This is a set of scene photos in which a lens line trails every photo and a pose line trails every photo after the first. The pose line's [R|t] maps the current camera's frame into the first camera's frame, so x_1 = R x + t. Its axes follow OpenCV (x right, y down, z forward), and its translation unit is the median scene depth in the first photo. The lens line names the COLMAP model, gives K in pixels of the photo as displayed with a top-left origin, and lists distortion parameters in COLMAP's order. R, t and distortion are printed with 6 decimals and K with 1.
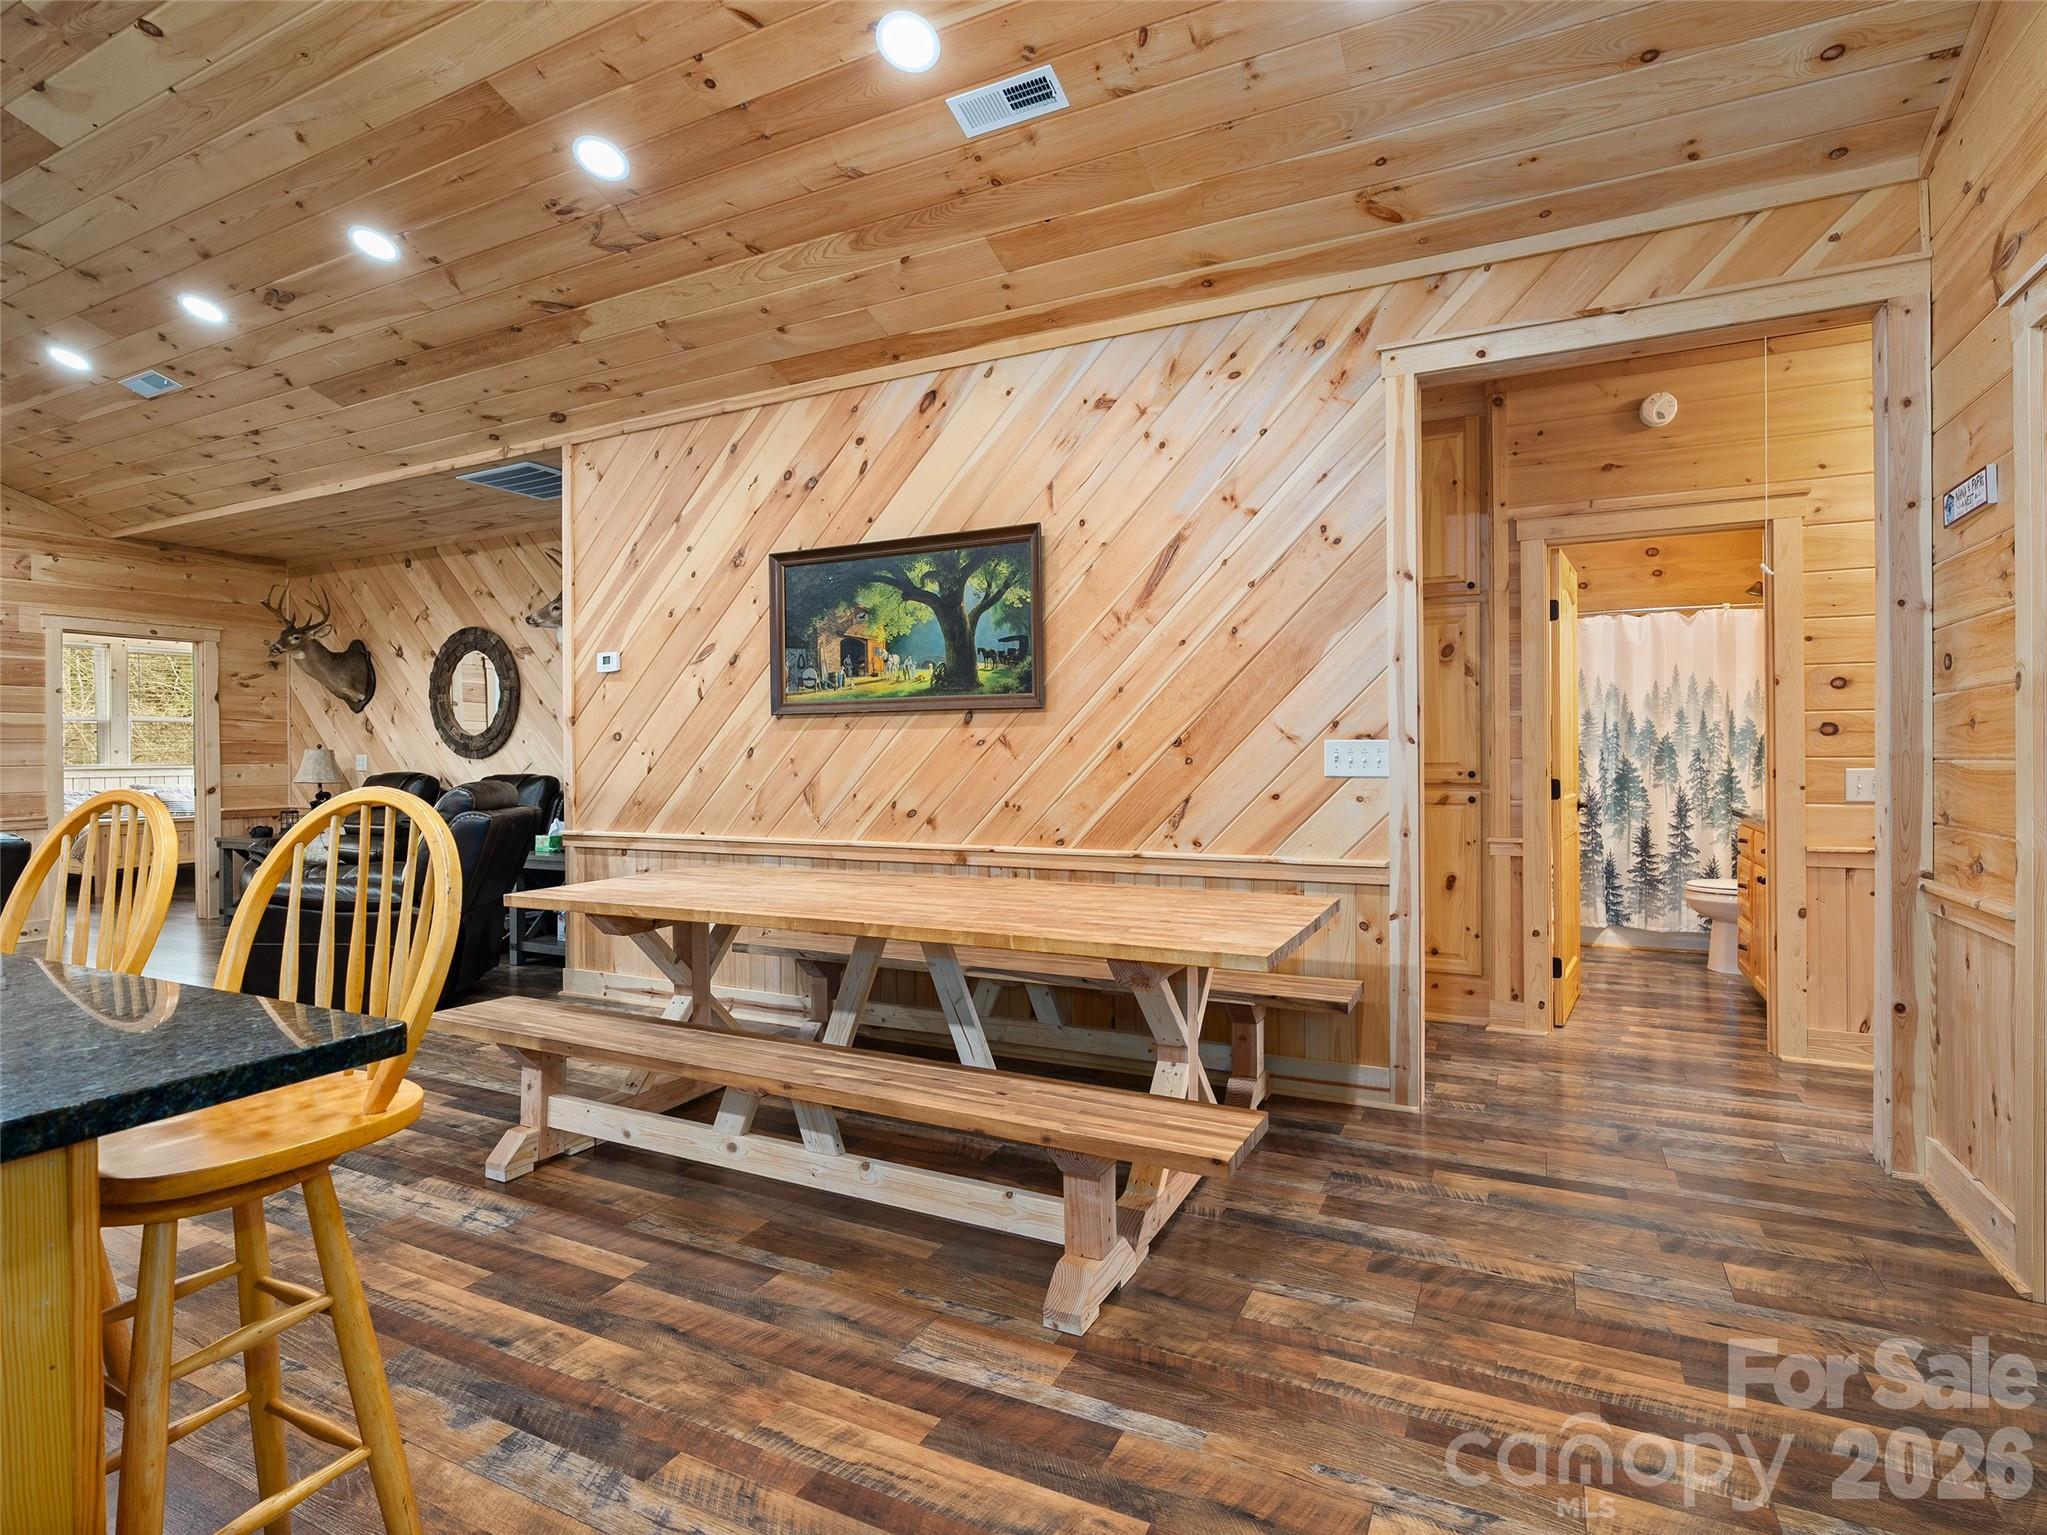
lens RADIAL K [[1047.0, 0, 1016.2], [0, 1047.0, 754.3], [0, 0, 1]] dist [-0.007950, 0.001327]
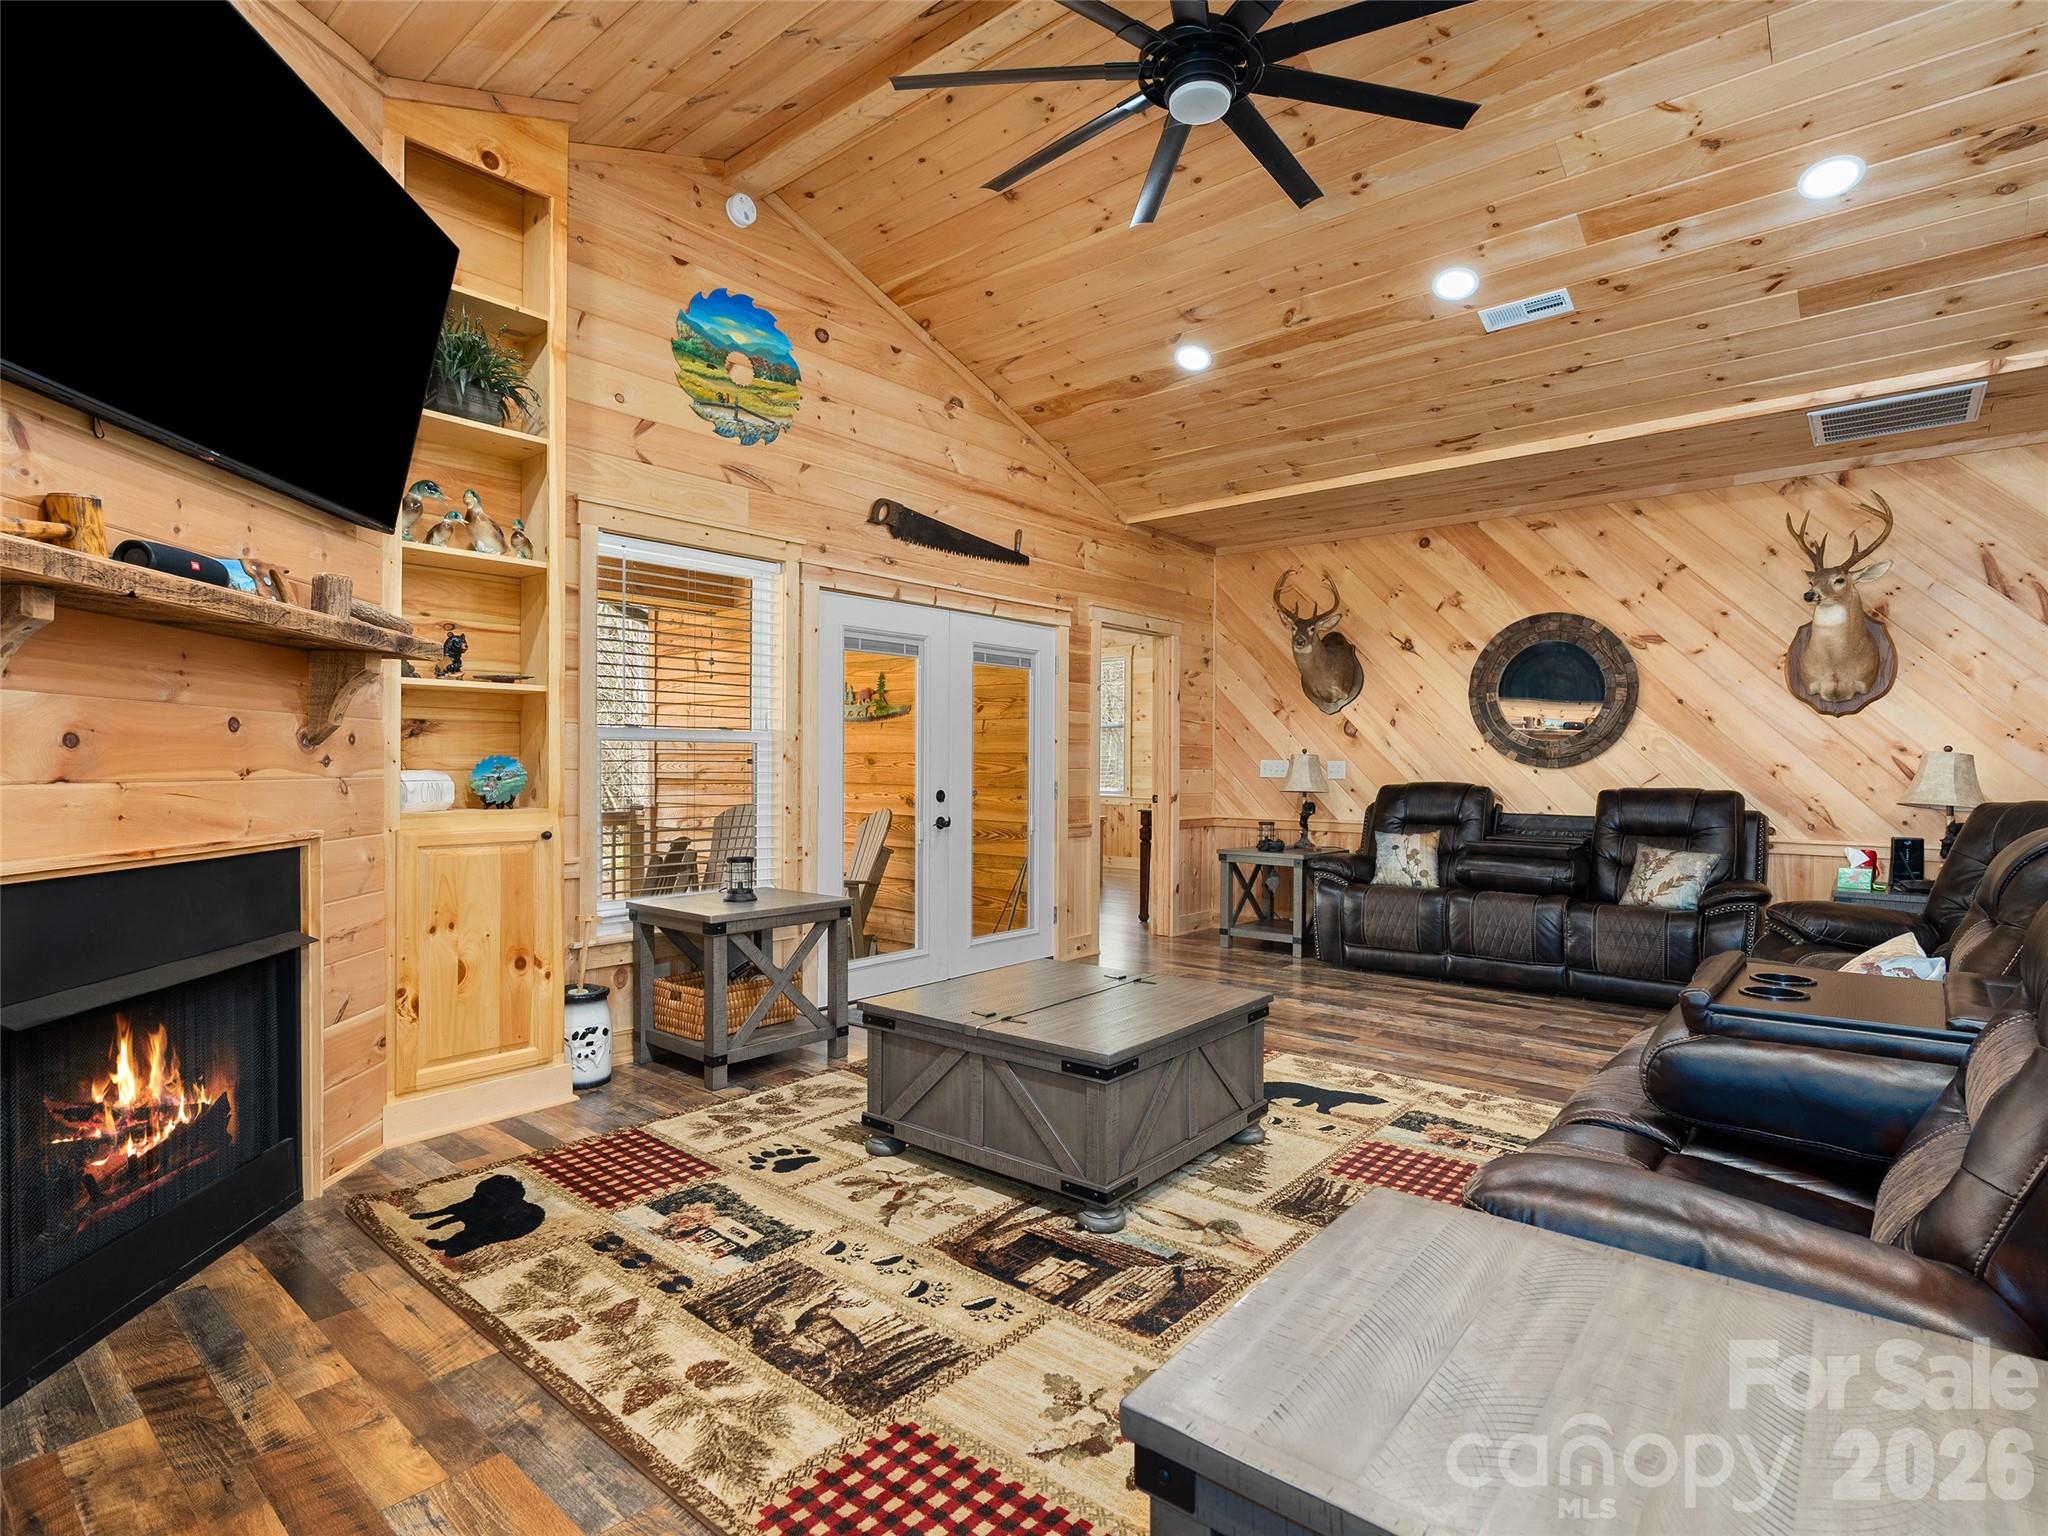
lens RADIAL K [[1047.5, 0, 1016.6], [0, 1047.5, 761.4], [0, 0, 1]] dist [-0.007950, 0.001327]
pose [[0.970013, 0.014086, -0.242644, -1.333803], [-0.014363, 0.999897, 0.000624, 0.007038], [0.242628, 0.002880, 0.970115, 0.137594]]
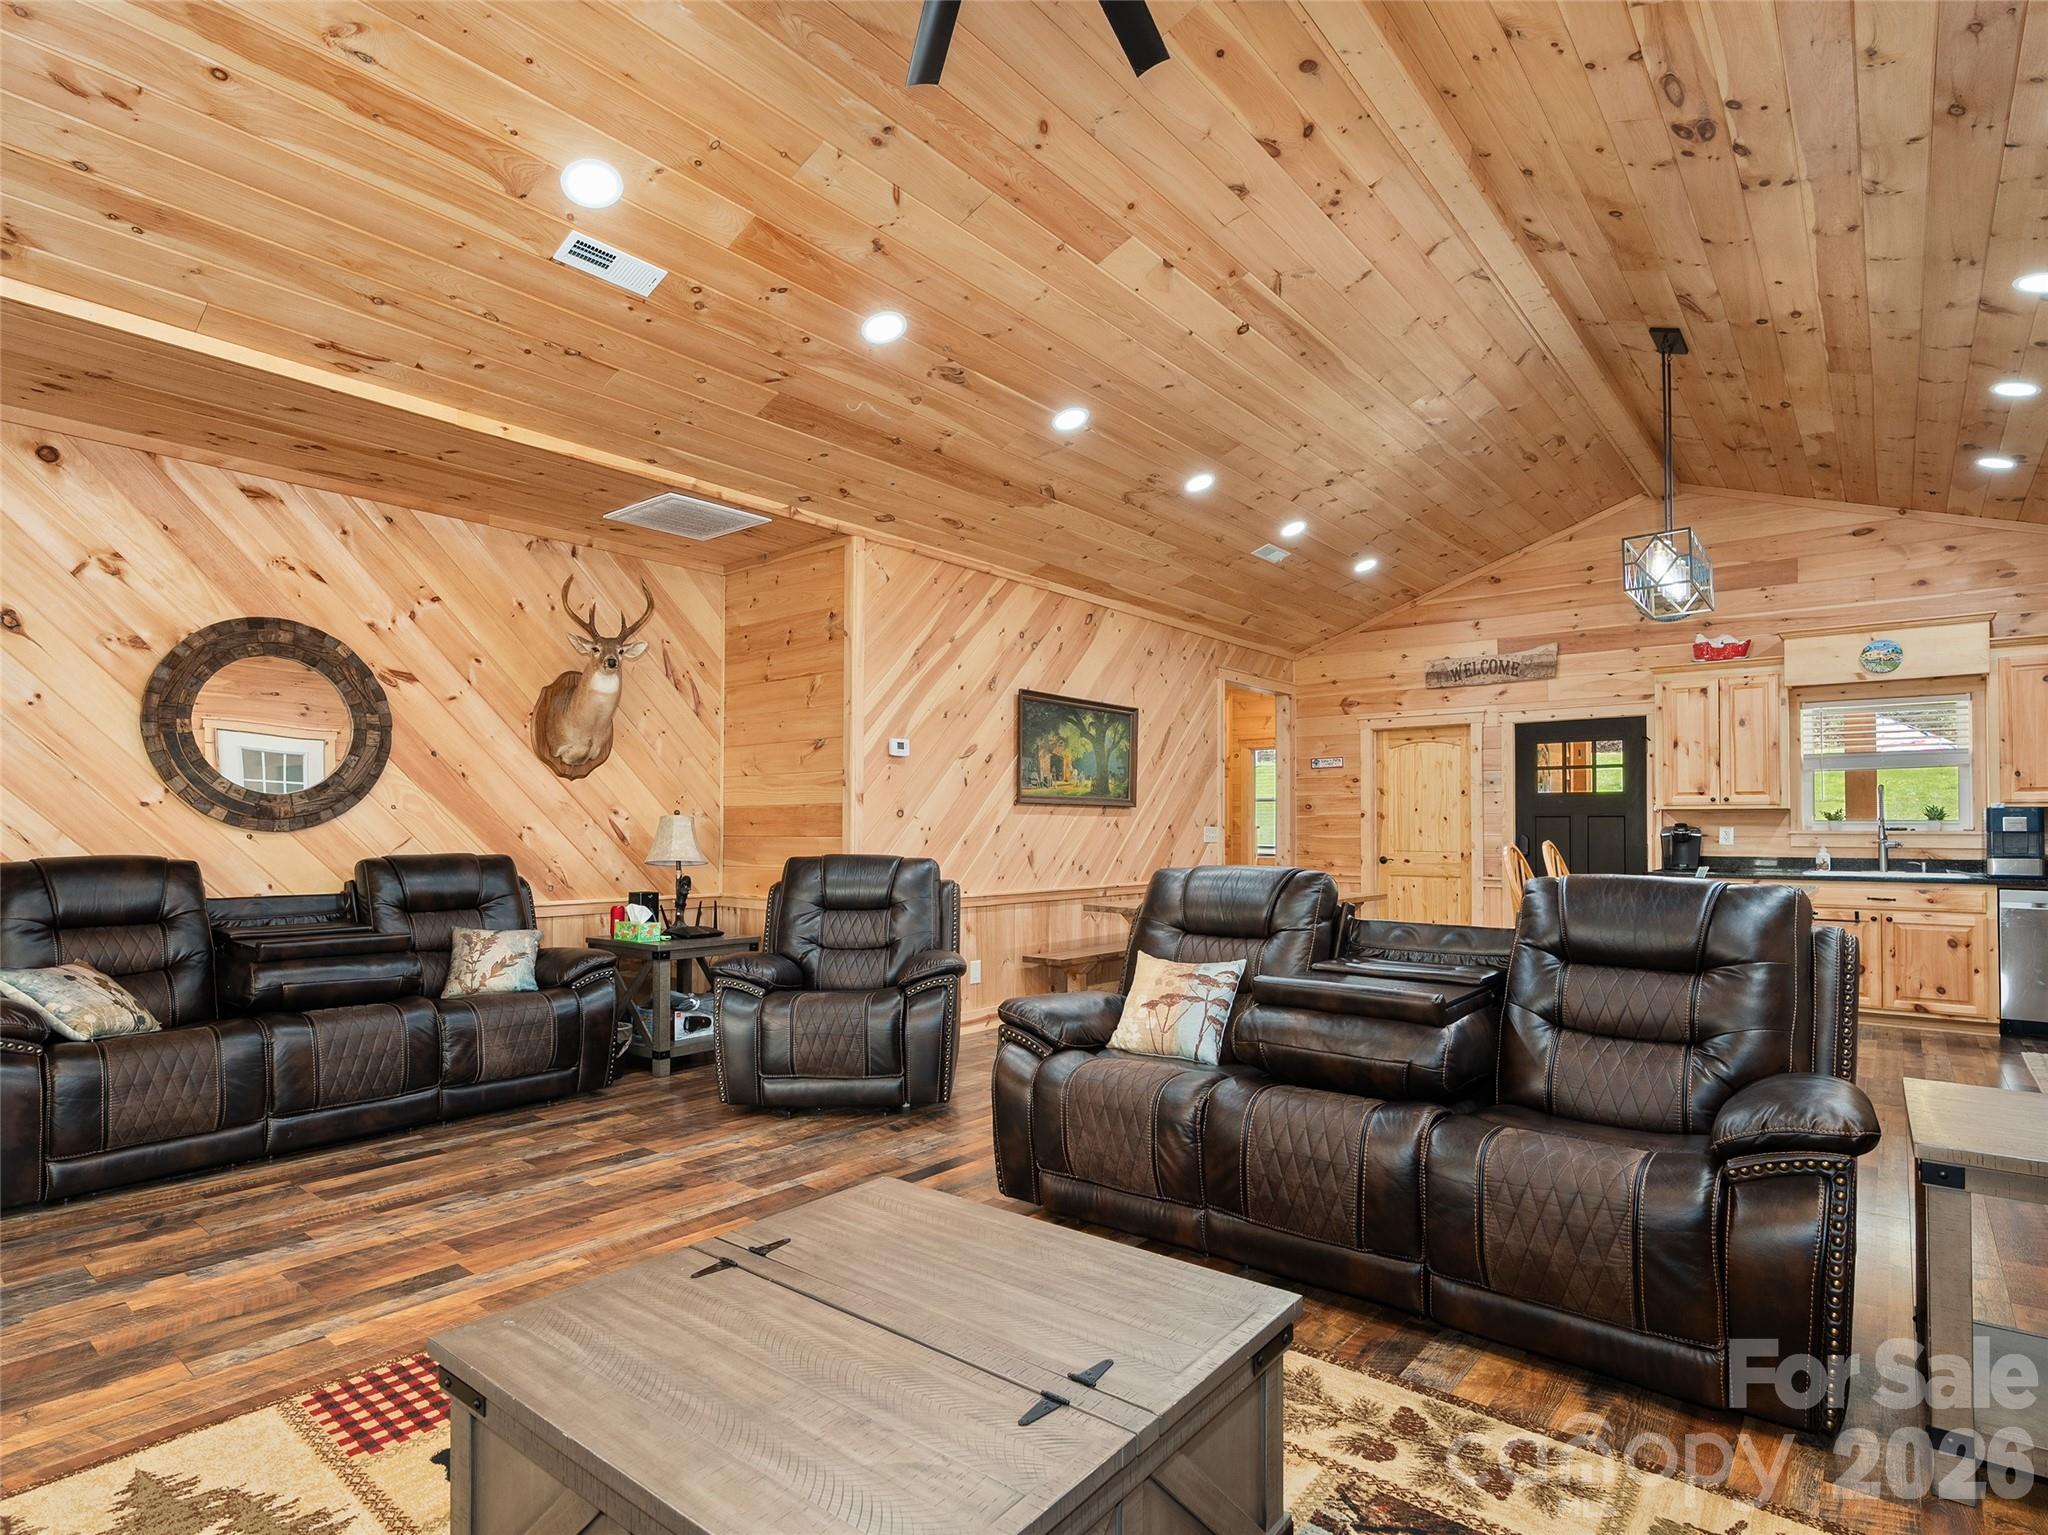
lens RADIAL K [[1047.5, 0, 1006.6], [0, 1047.5, 809.5], [0, 0, 1]] dist [-0.007950, 0.001327]
pose [[0.231167, 0.024453, 0.972607, -1.855579], [-0.004523, 0.999700, -0.024059, 0.006322], [-0.972904, 0.001163, 0.231208, 0.796956]]
